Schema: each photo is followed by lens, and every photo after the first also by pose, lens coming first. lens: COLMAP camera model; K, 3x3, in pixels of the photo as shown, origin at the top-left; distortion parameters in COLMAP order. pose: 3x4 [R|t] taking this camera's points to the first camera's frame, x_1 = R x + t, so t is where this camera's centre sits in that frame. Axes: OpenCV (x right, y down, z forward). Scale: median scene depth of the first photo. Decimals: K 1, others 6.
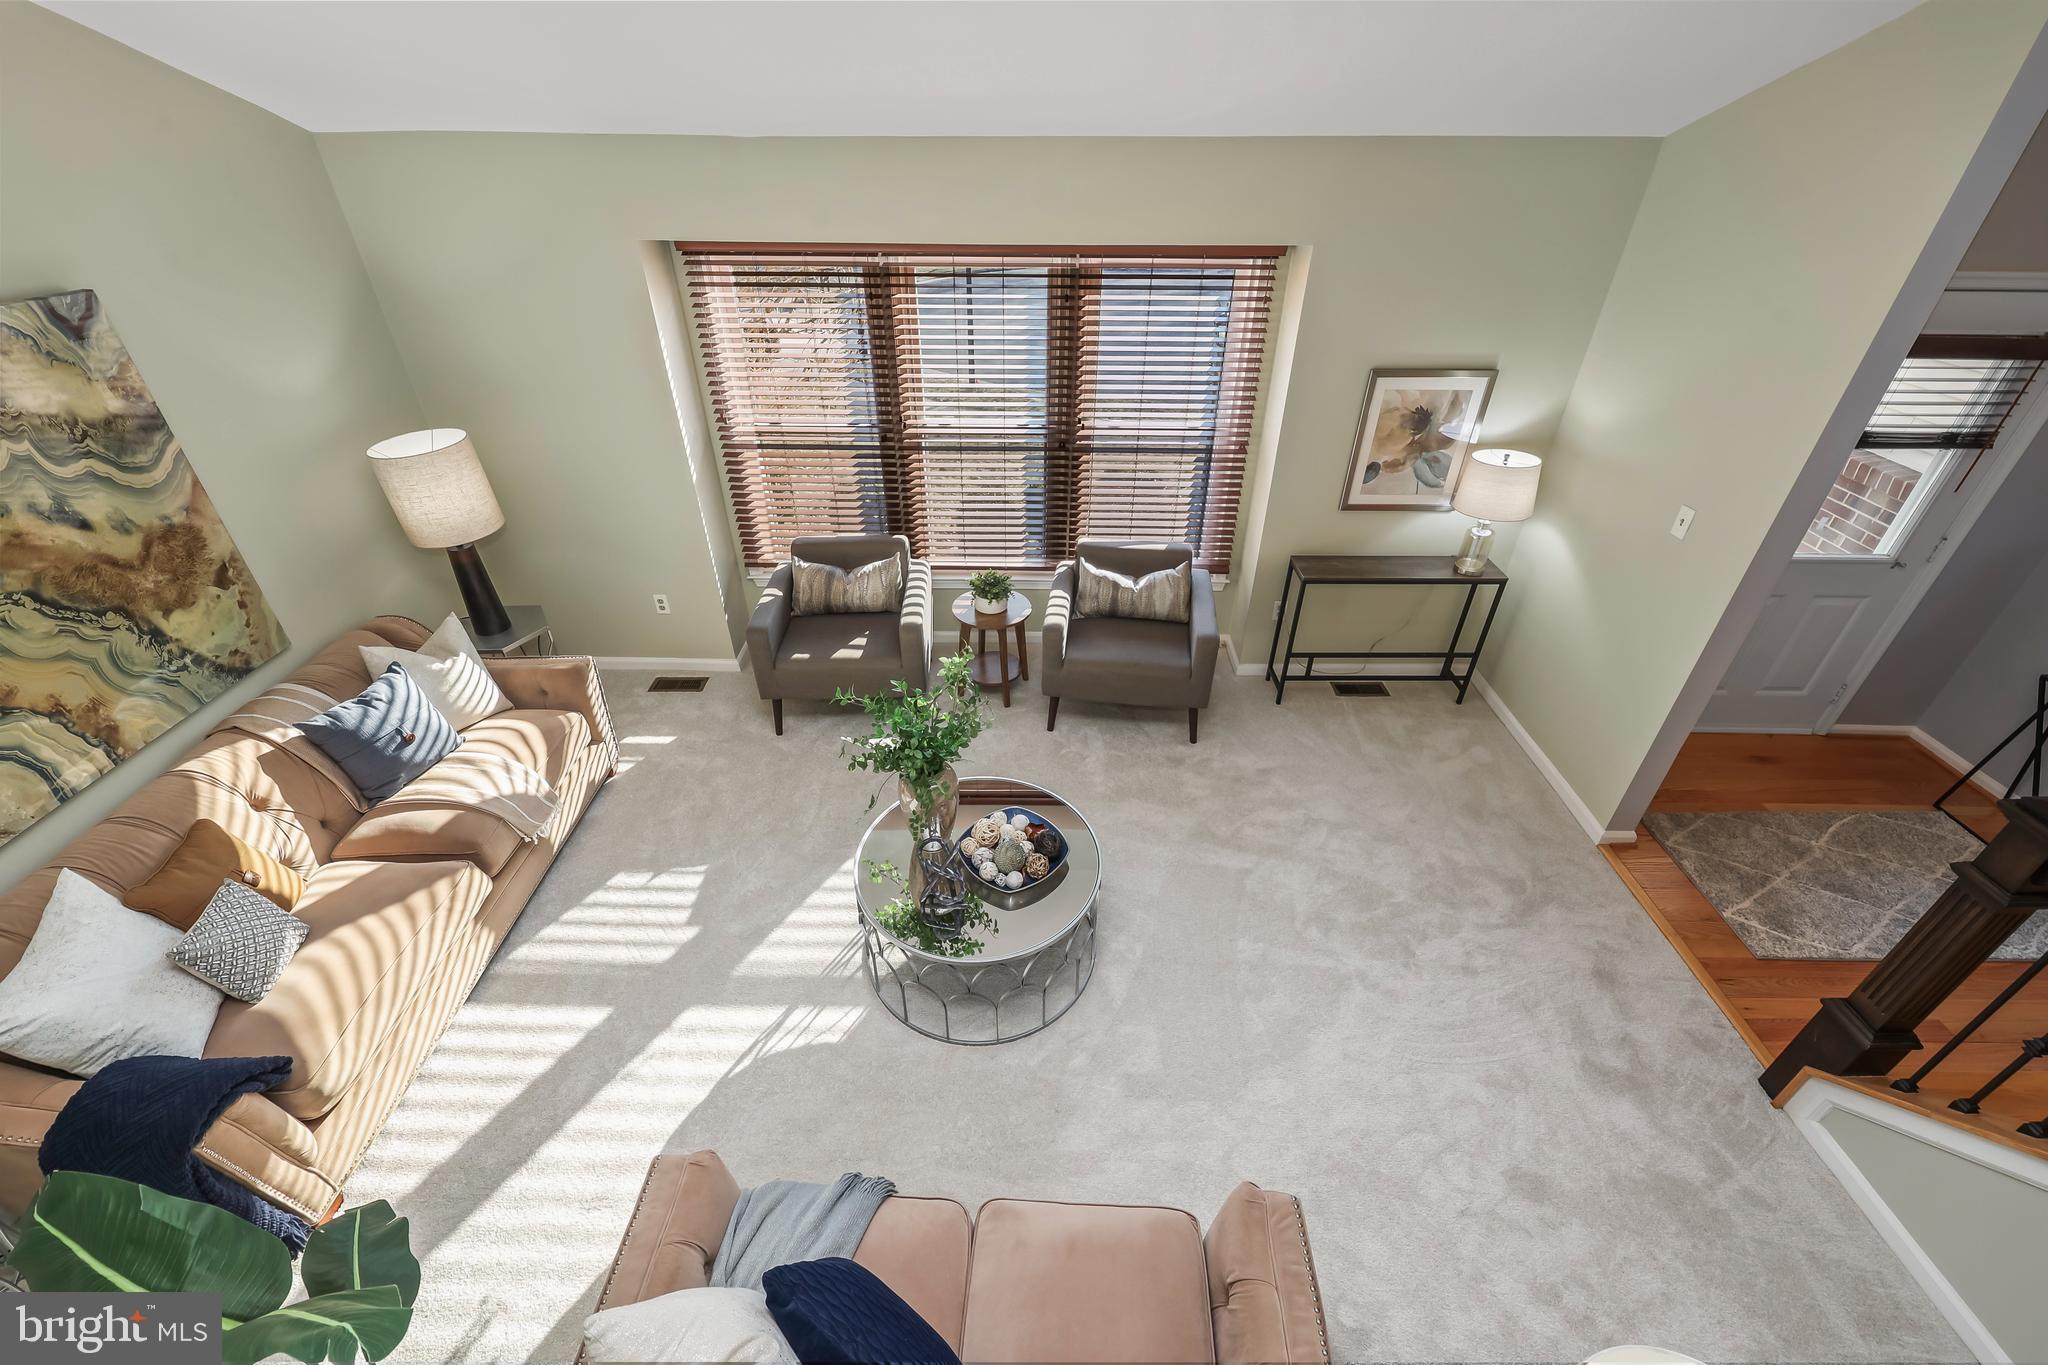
lens RADIAL K [[824.9, 0, 1033.6], [0, 824.9, 683.2], [0, 0, 1]] dist [0.000838, 0.000176]
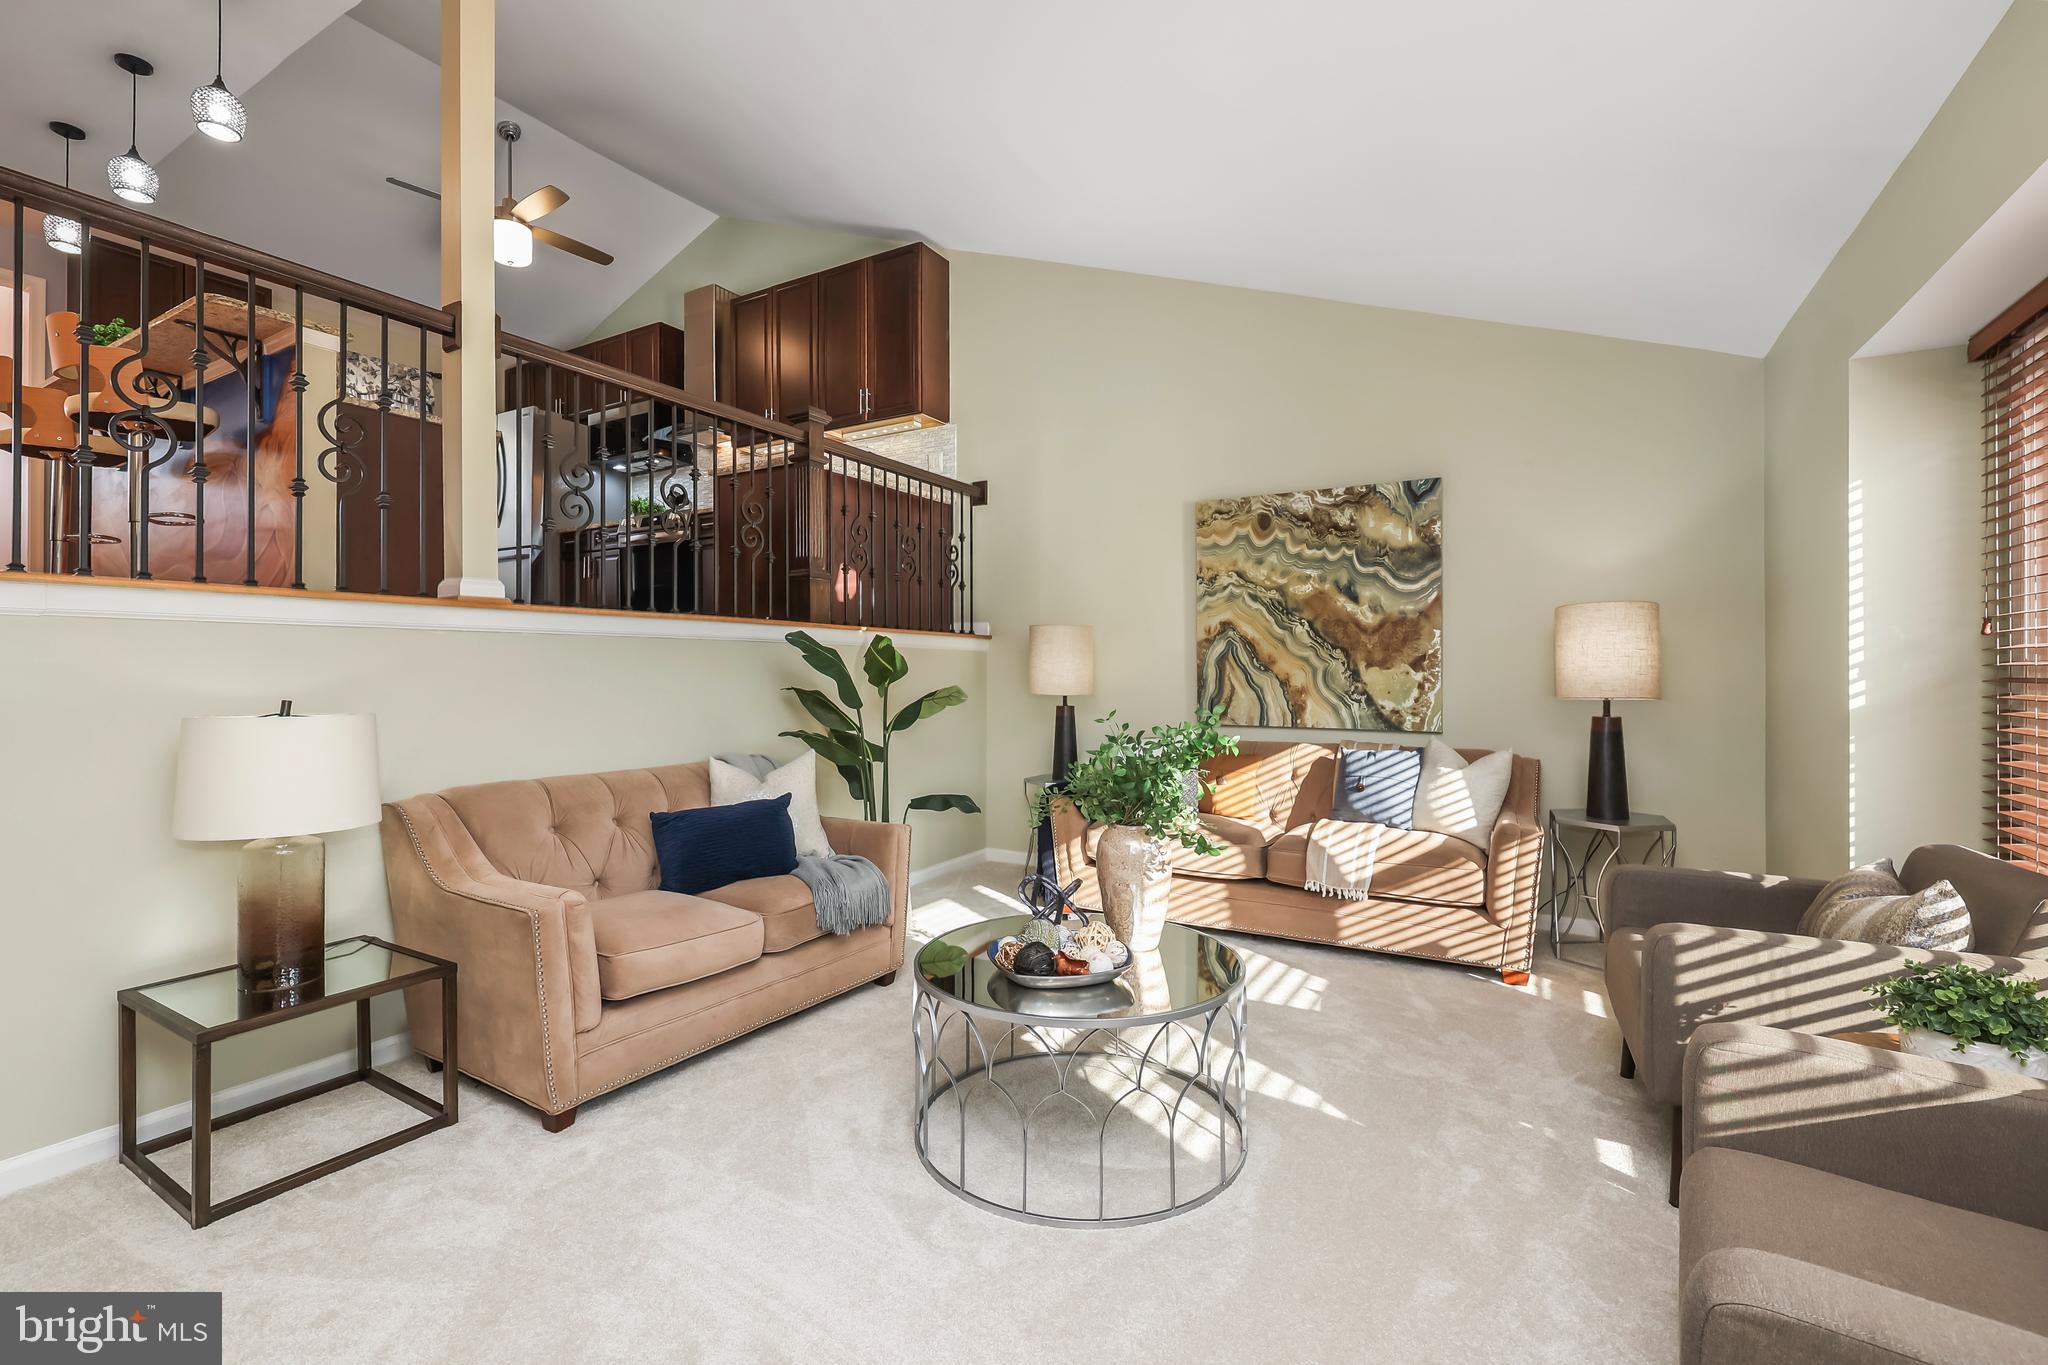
lens RADIAL K [[884.2, 0, 1029.3], [0, 884.2, 666.9], [0, 0, 1]] dist [0.000647, 0.000059]
pose [[-0.497422, -0.008721, -0.867465, 0.712337], [-0.491042, 0.827169, 0.273258, -0.225368], [0.715157, 0.561886, -0.415734, 1.247365]]
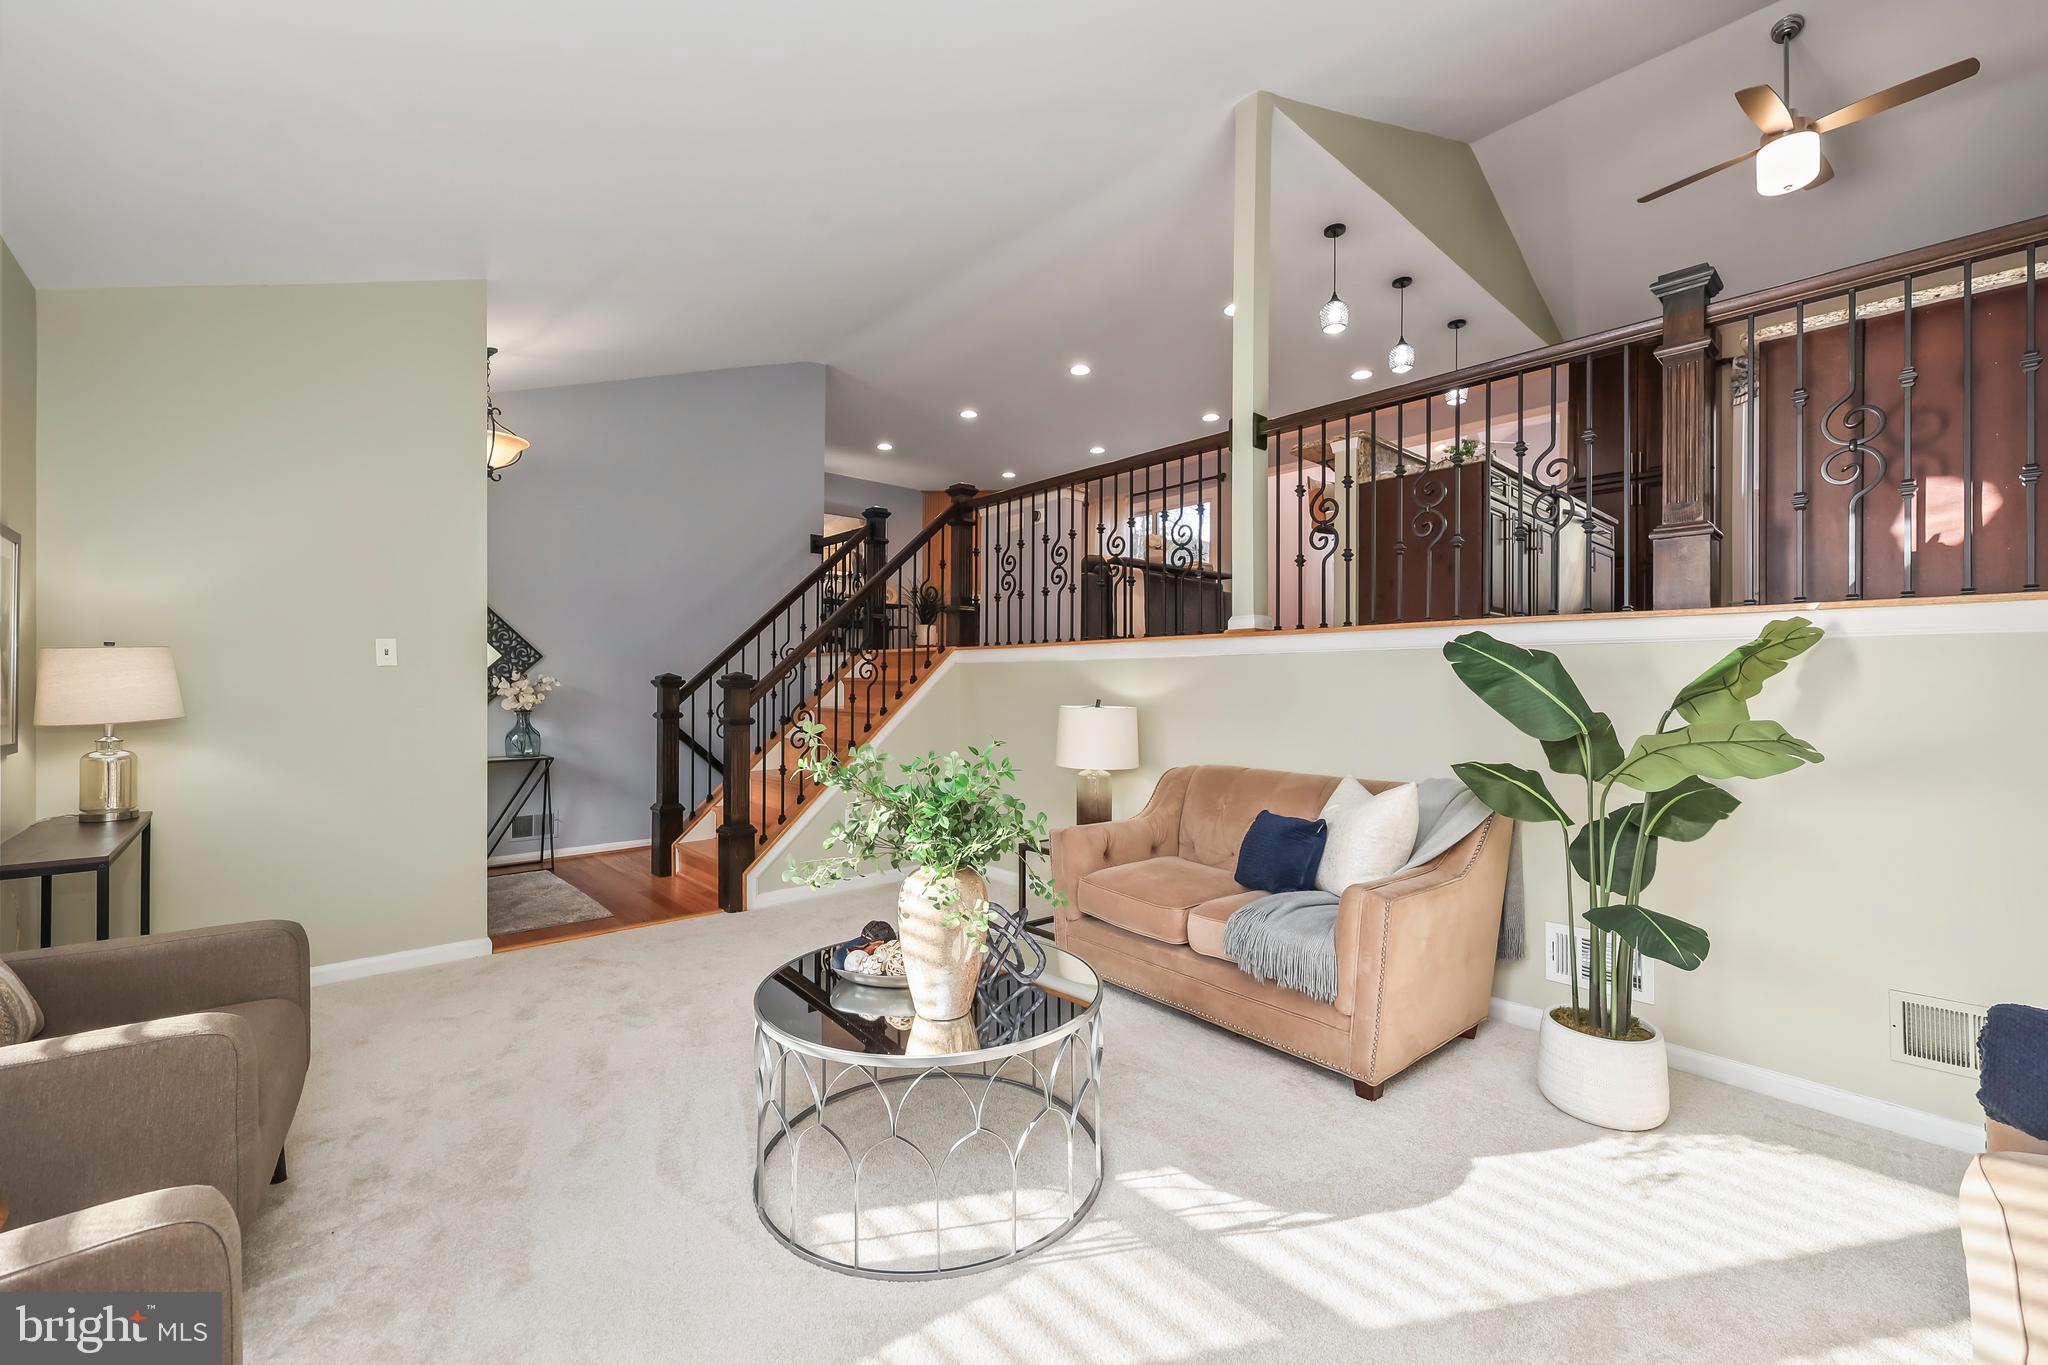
lens RADIAL K [[824.9, 0, 1033.6], [0, 824.9, 683.2], [0, 0, 1]] dist [0.000838, 0.000176]
pose [[-0.644936, -0.008636, 0.764188, -0.708168], [0.423934, 0.827944, 0.367135, -0.234181], [-0.635875, 0.560744, -0.530310, 1.245316]]
